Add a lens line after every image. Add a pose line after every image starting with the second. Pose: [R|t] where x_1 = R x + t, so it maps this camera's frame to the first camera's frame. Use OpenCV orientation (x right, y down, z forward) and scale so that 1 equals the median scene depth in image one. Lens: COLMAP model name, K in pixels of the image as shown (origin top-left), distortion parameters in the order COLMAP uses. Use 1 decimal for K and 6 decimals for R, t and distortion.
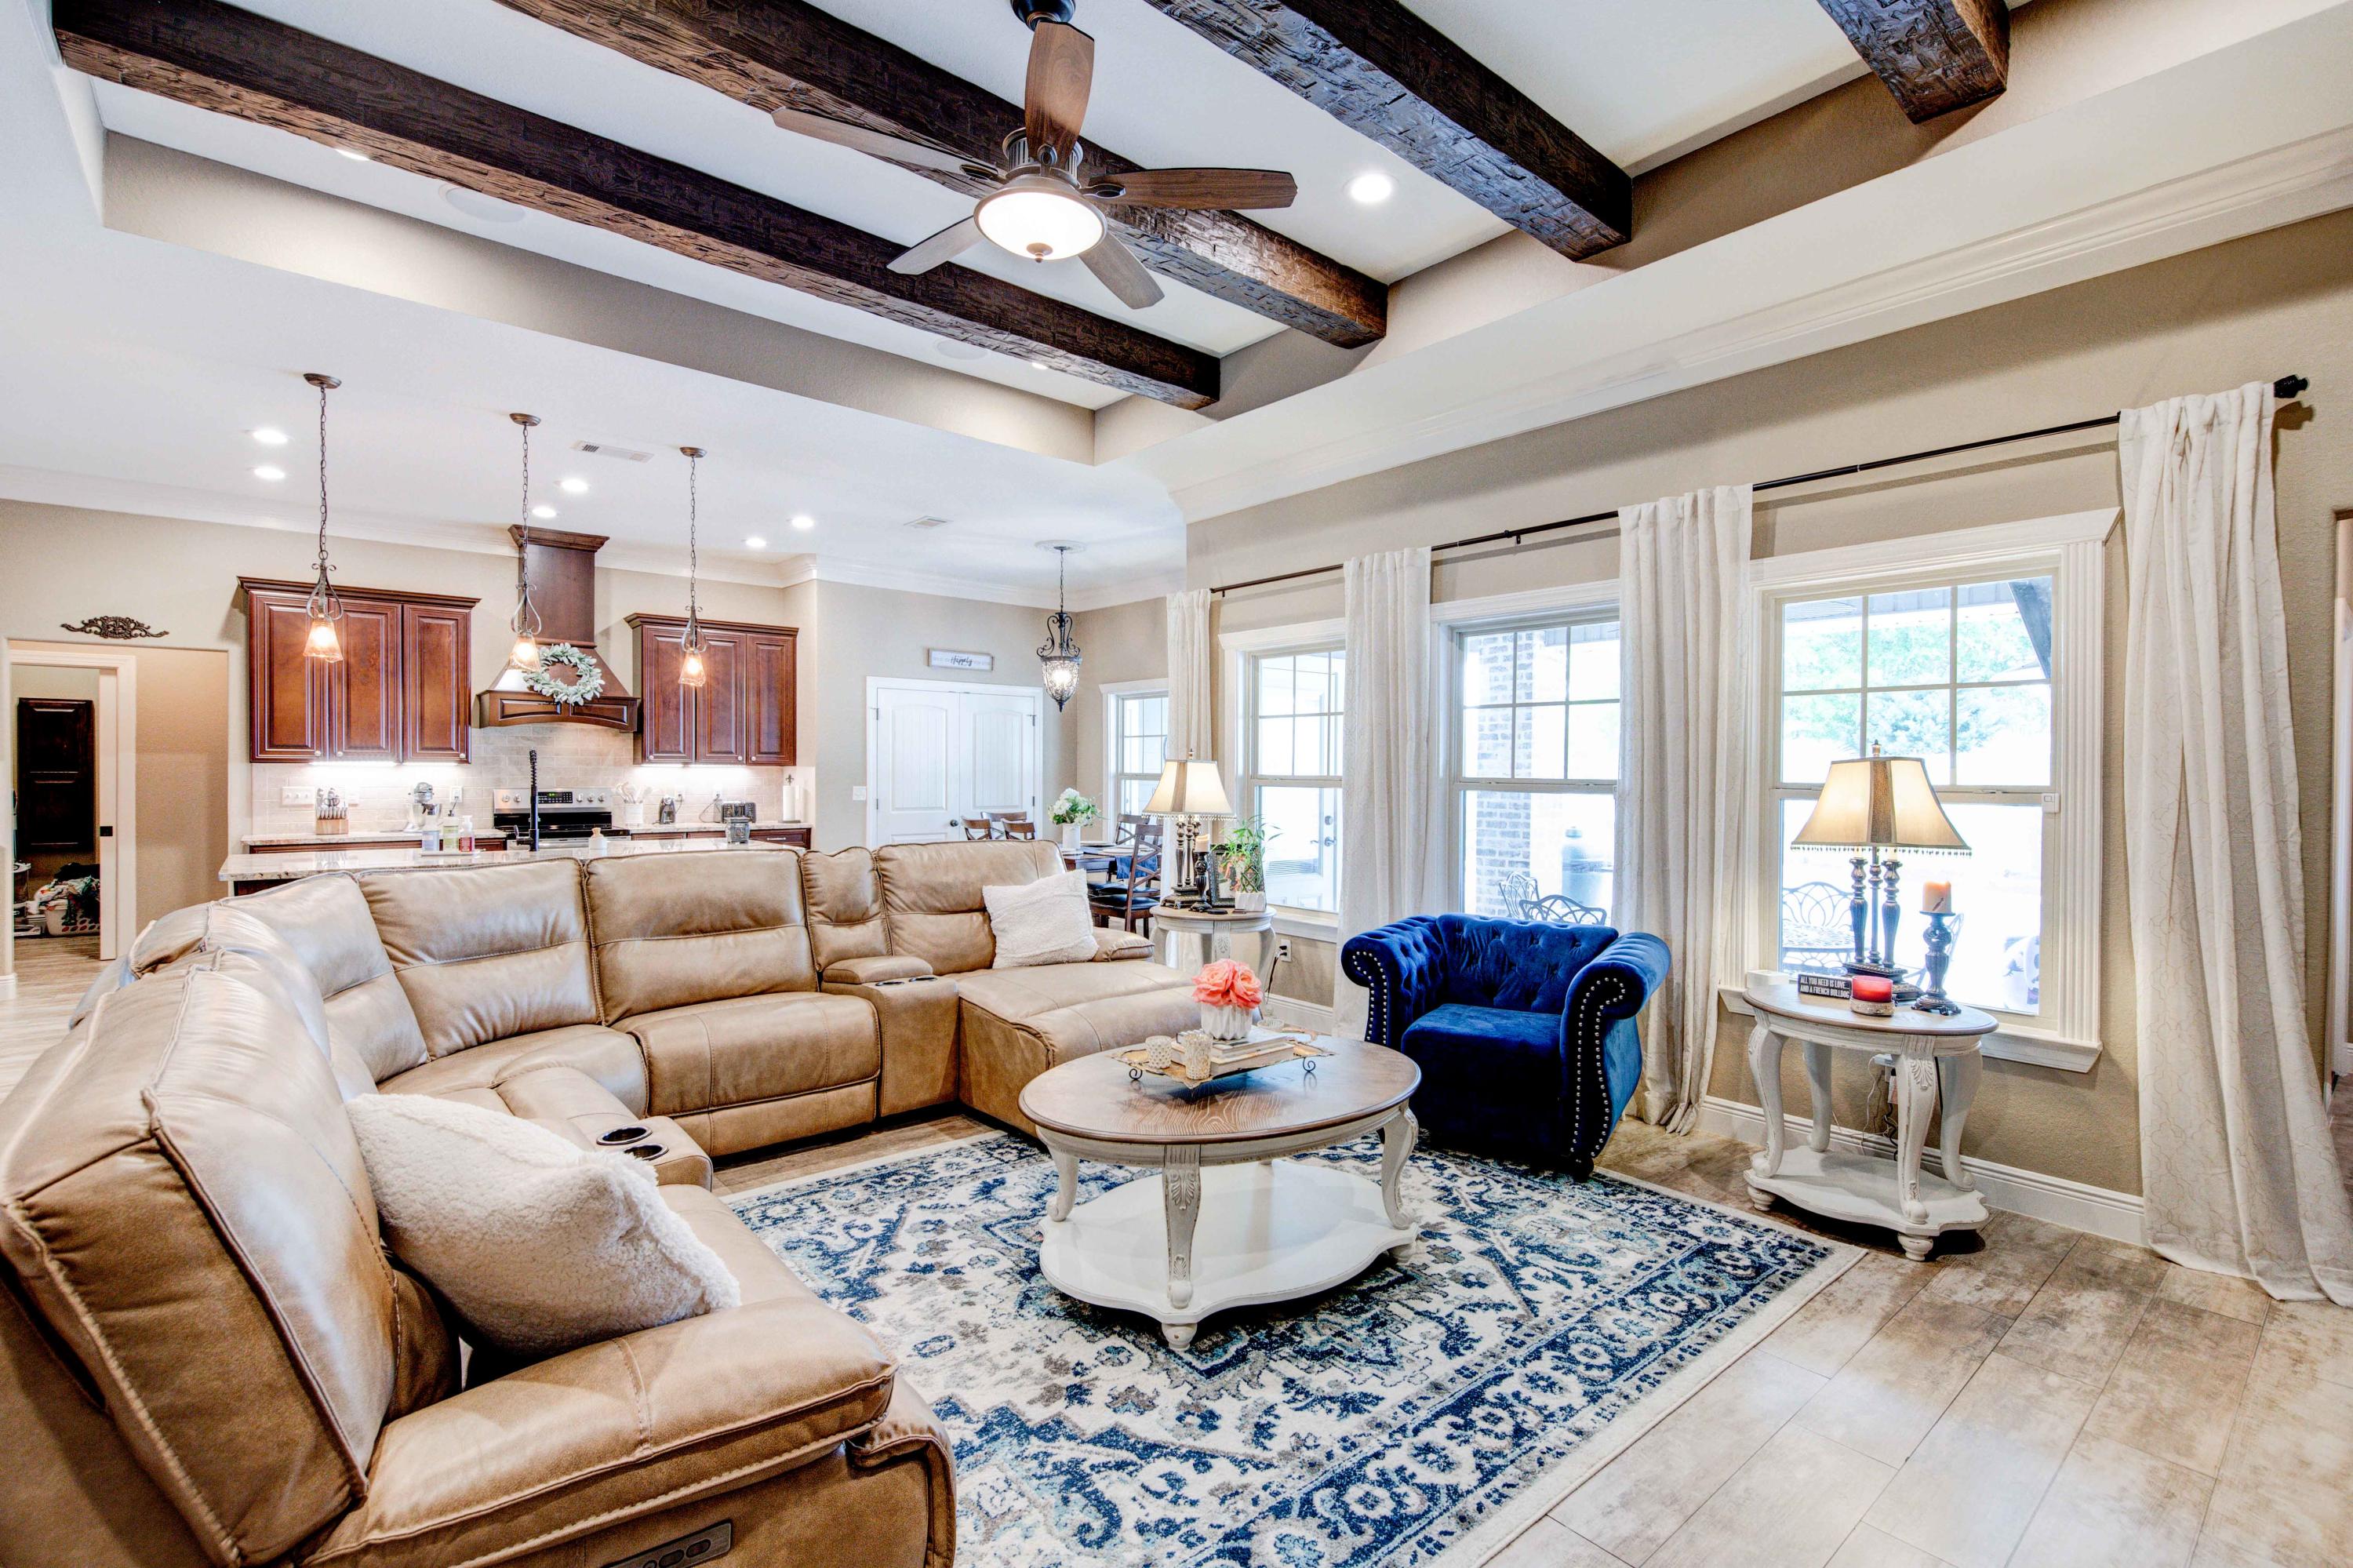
lens RADIAL K [[1049.8, 0, 1173.0], [0, 1049.8, 779.7], [0, 0, 1]] dist [0.018789, -0.008621]
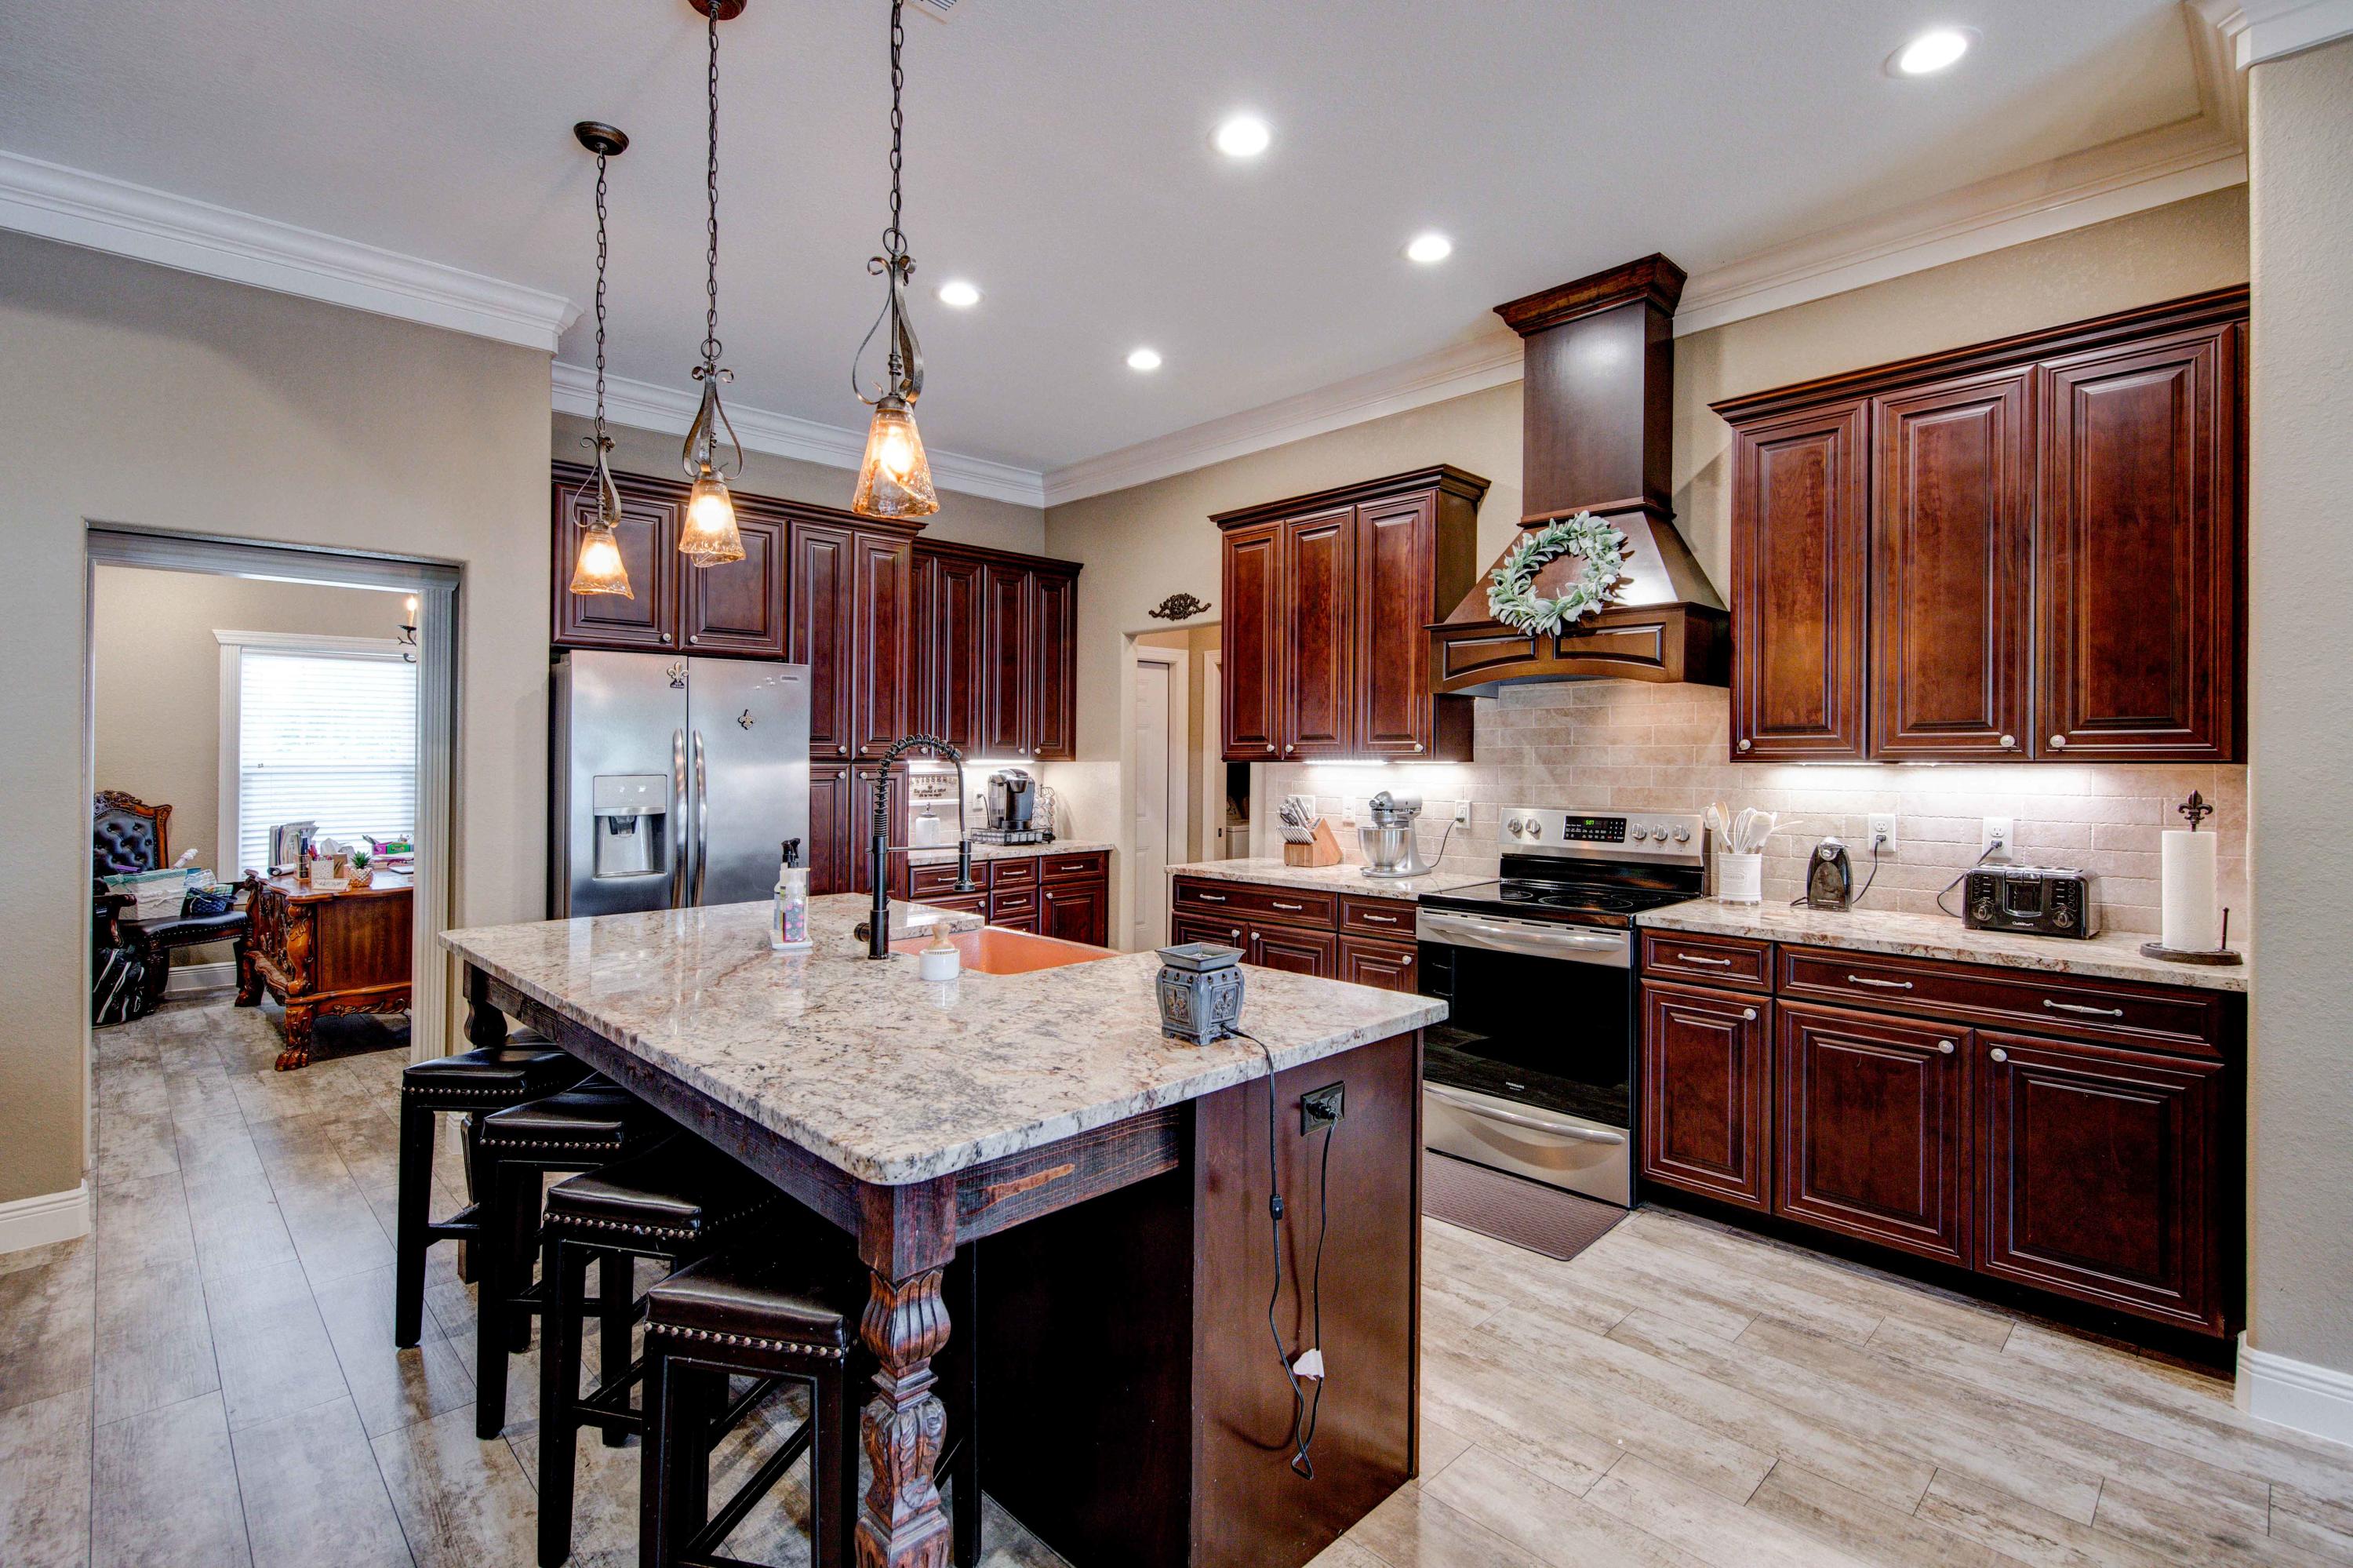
lens RADIAL K [[1082.2, 0, 1184.4], [0, 1082.2, 762.2], [0, 0, 1]] dist [0.021013, -0.008563]
pose [[0.084419, 0.001953, -0.996428, -0.200017], [-0.006778, 0.999976, 0.001386, -0.029135], [0.996407, 0.006637, 0.084431, 1.641745]]
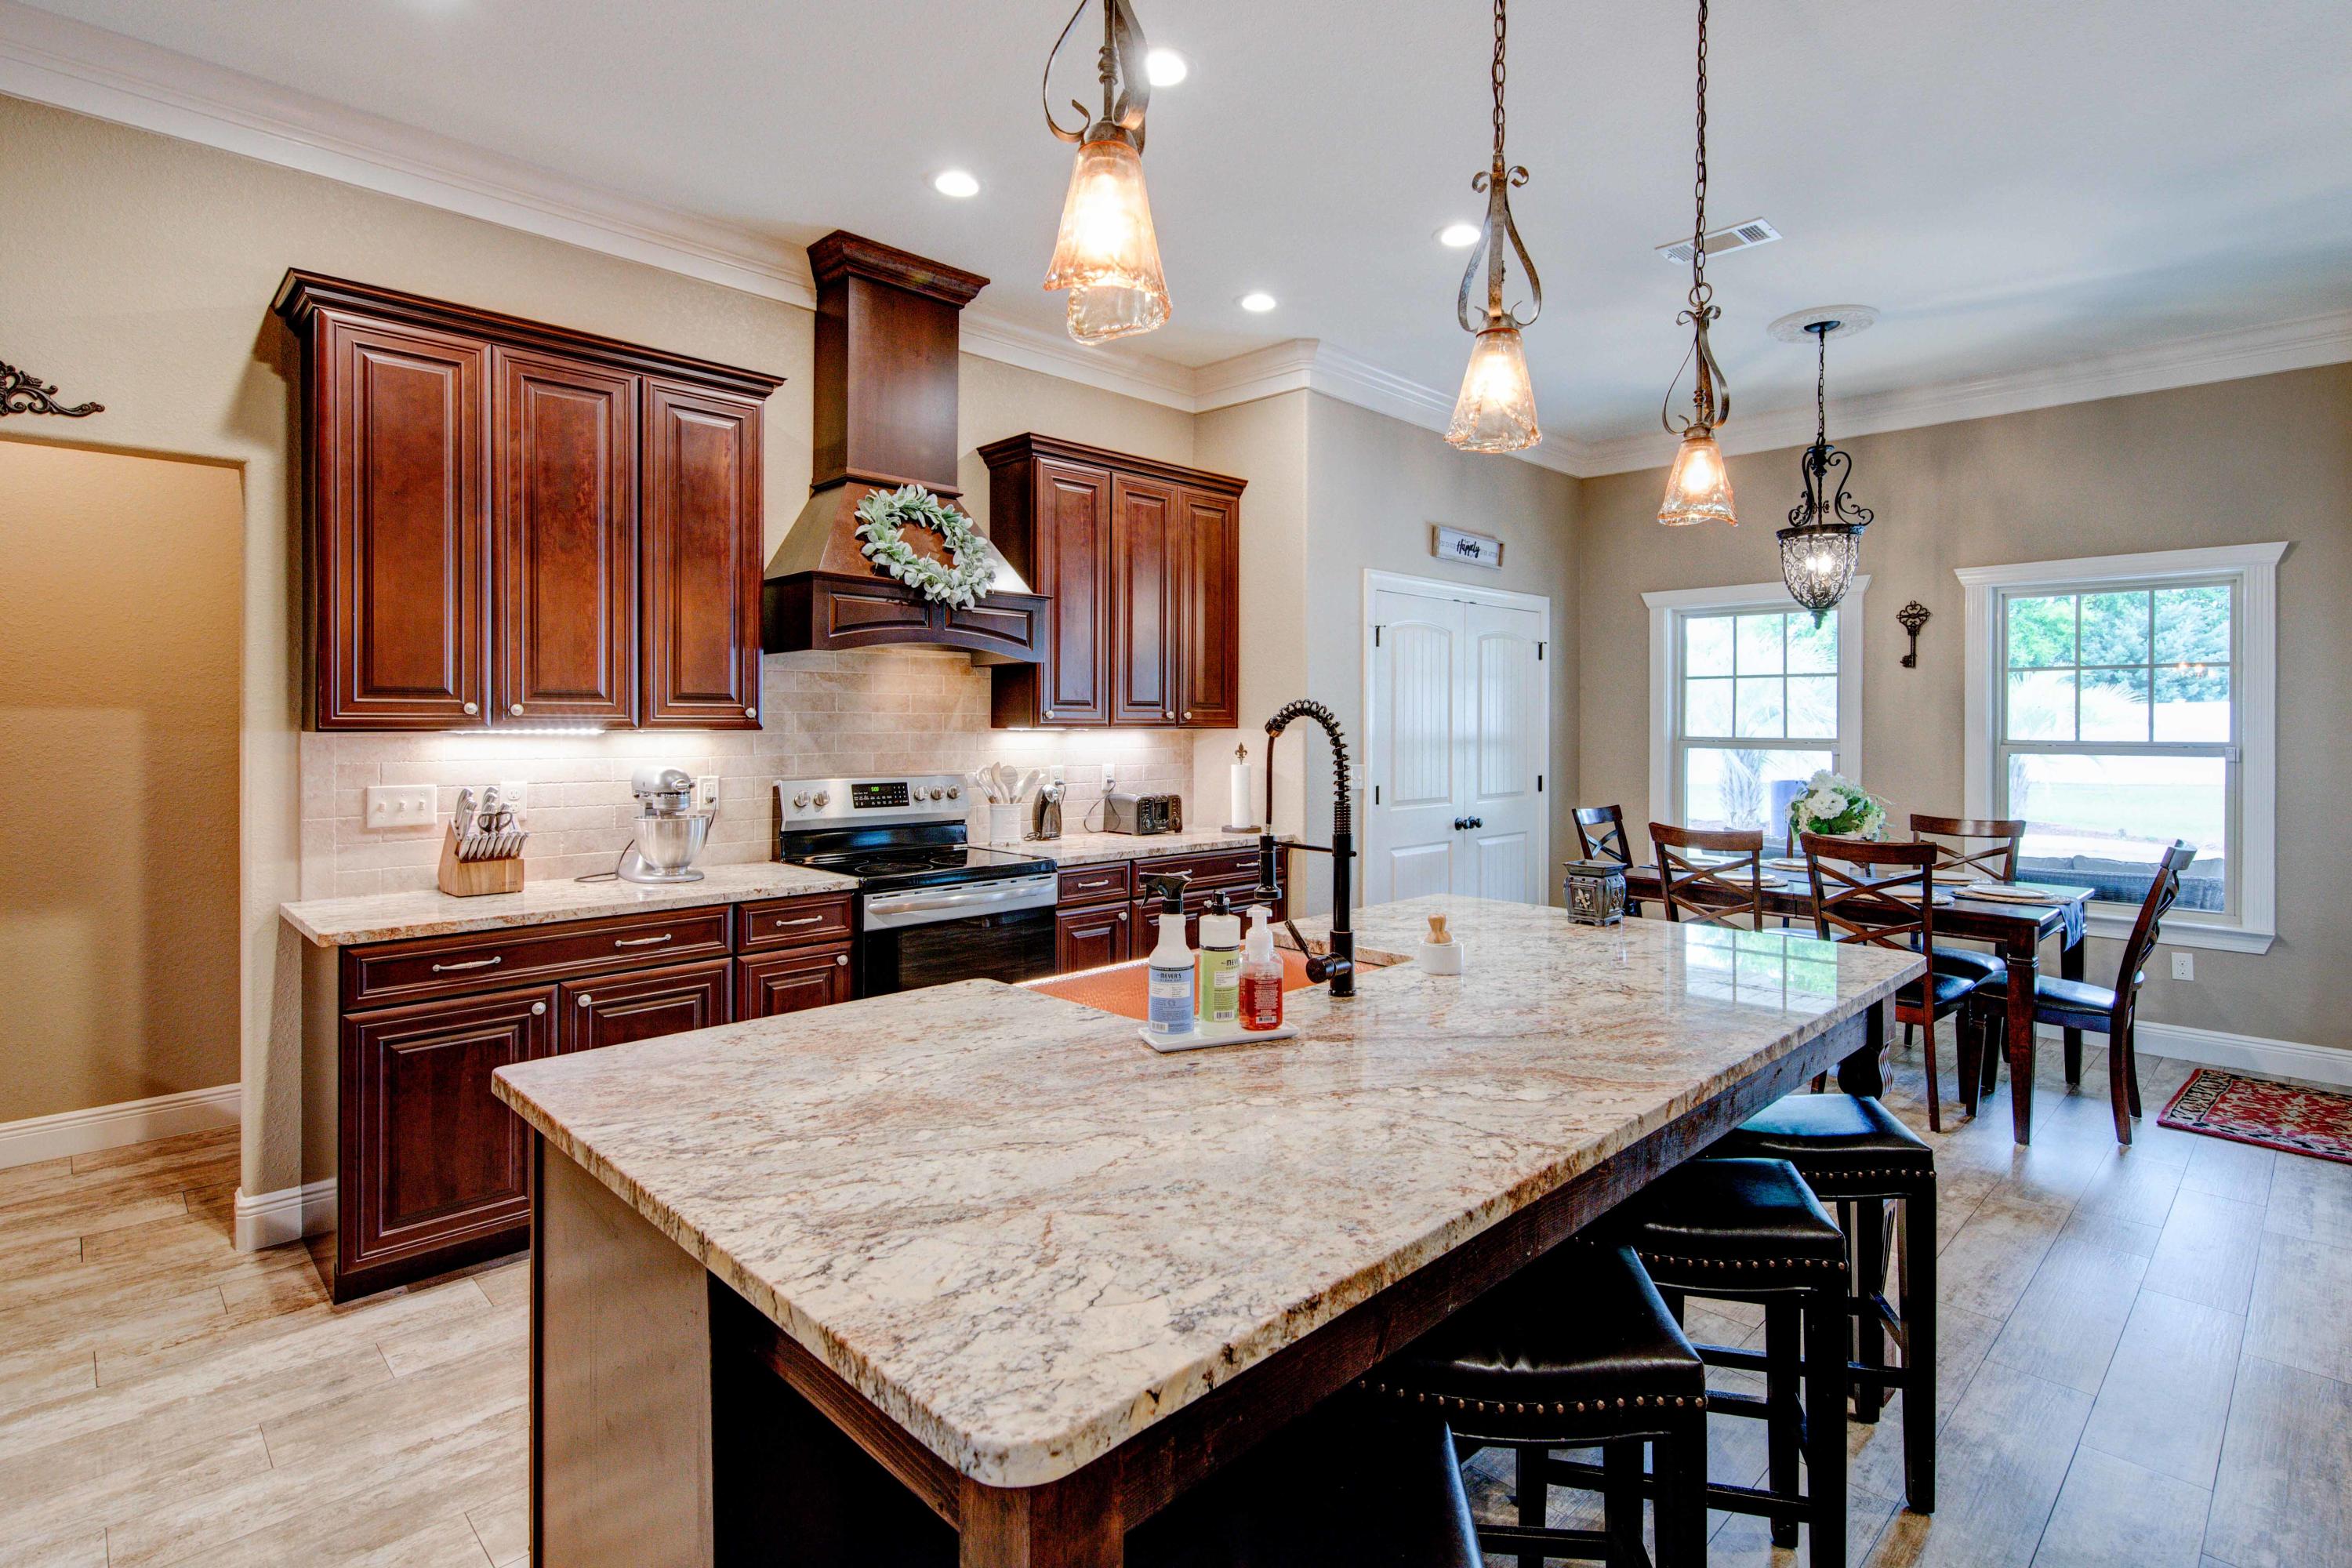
lens RADIAL K [[1155.3, 0, 1201.6], [0, 1155.3, 732.1], [0, 0, 1]] dist [0.020388, -0.000563]
pose [[0.995893, -0.001771, 0.090525, -1.039513], [0.001874, 0.999998, -0.001060, -0.025399], [-0.090523, 0.001226, 0.995894, 0.938689]]
